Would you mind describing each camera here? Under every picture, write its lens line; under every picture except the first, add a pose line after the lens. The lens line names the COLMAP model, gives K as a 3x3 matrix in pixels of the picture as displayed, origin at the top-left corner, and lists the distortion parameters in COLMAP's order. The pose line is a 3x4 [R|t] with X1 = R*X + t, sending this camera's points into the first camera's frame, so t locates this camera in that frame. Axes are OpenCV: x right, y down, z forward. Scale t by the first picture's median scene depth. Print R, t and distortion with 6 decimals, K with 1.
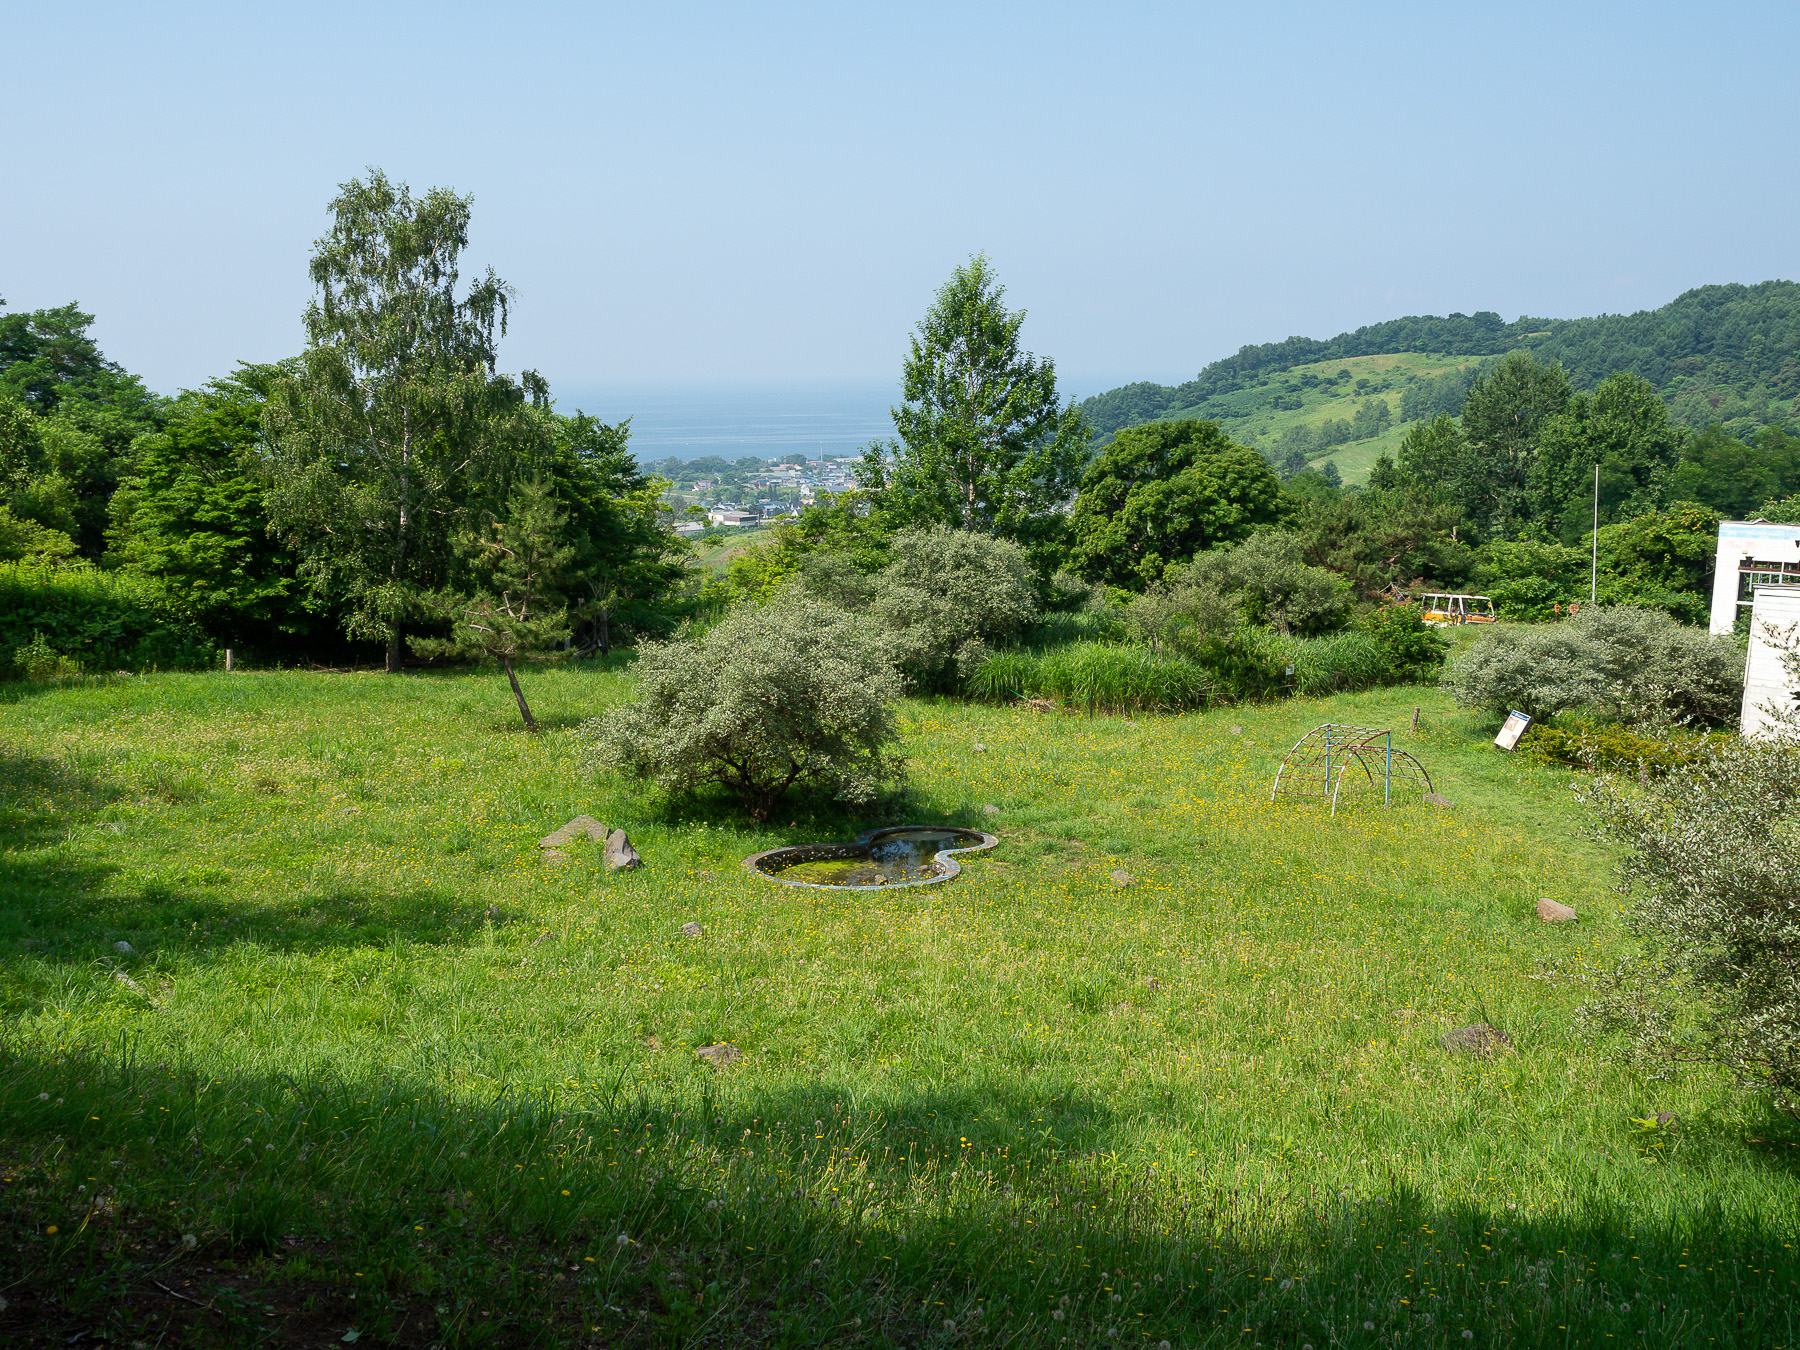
lens RADIAL K [[1781.2, 0, 900.3], [0, 1781.2, 674.8], [0, 0, 1]] dist [0.002789, 0.000000]
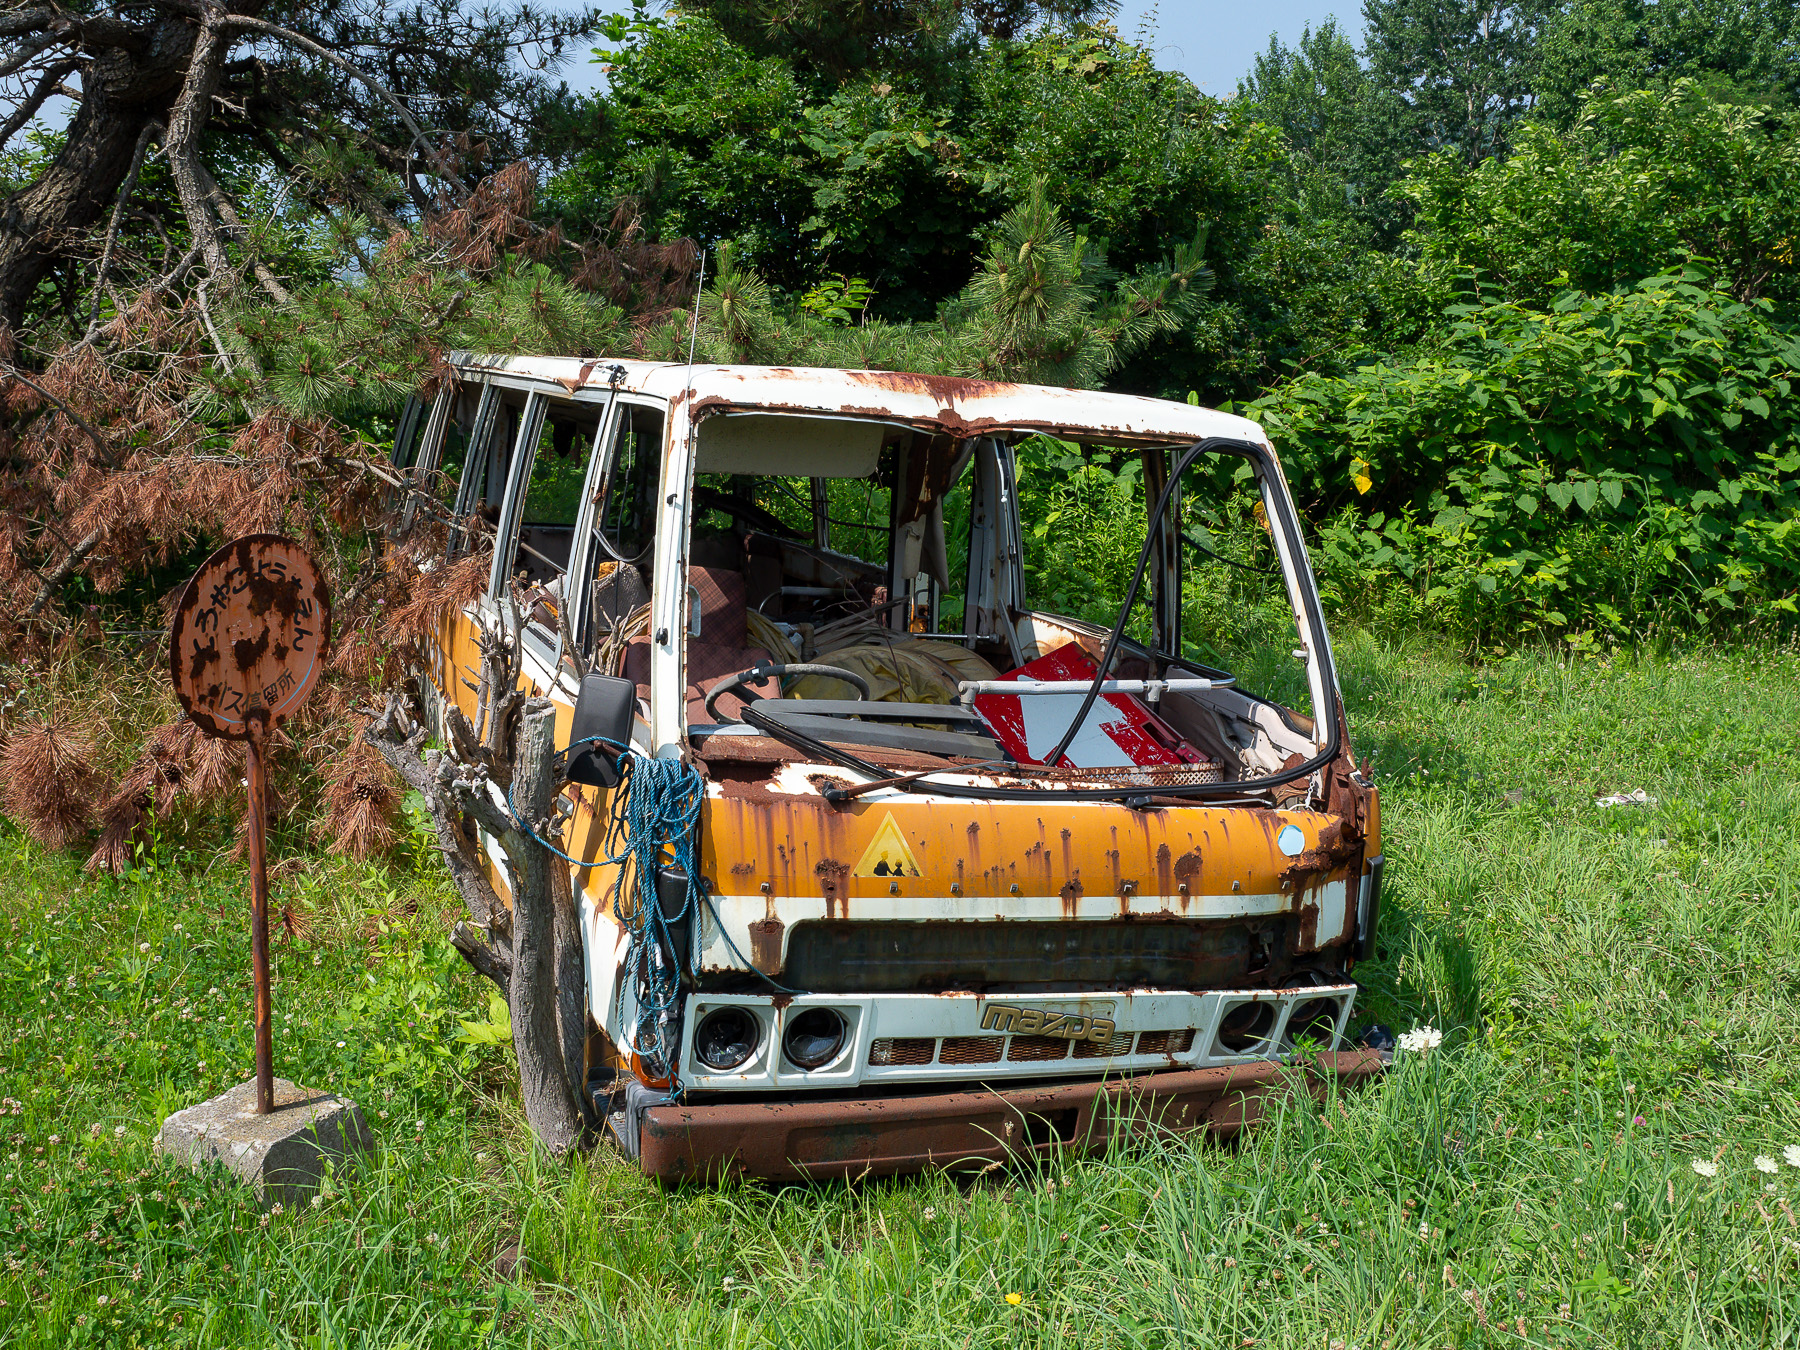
lens RADIAL K [[1781.2, 0, 899.5], [0, 1781.2, 675.3], [0, 0, 1]] dist [0.002789, 0.000000]
pose [[0.999310, -0.009547, 0.035889, 0.290791], [0.006477, 0.996386, 0.084695, -0.036258], [-0.036568, -0.084404, 0.995760, 0.865980]]
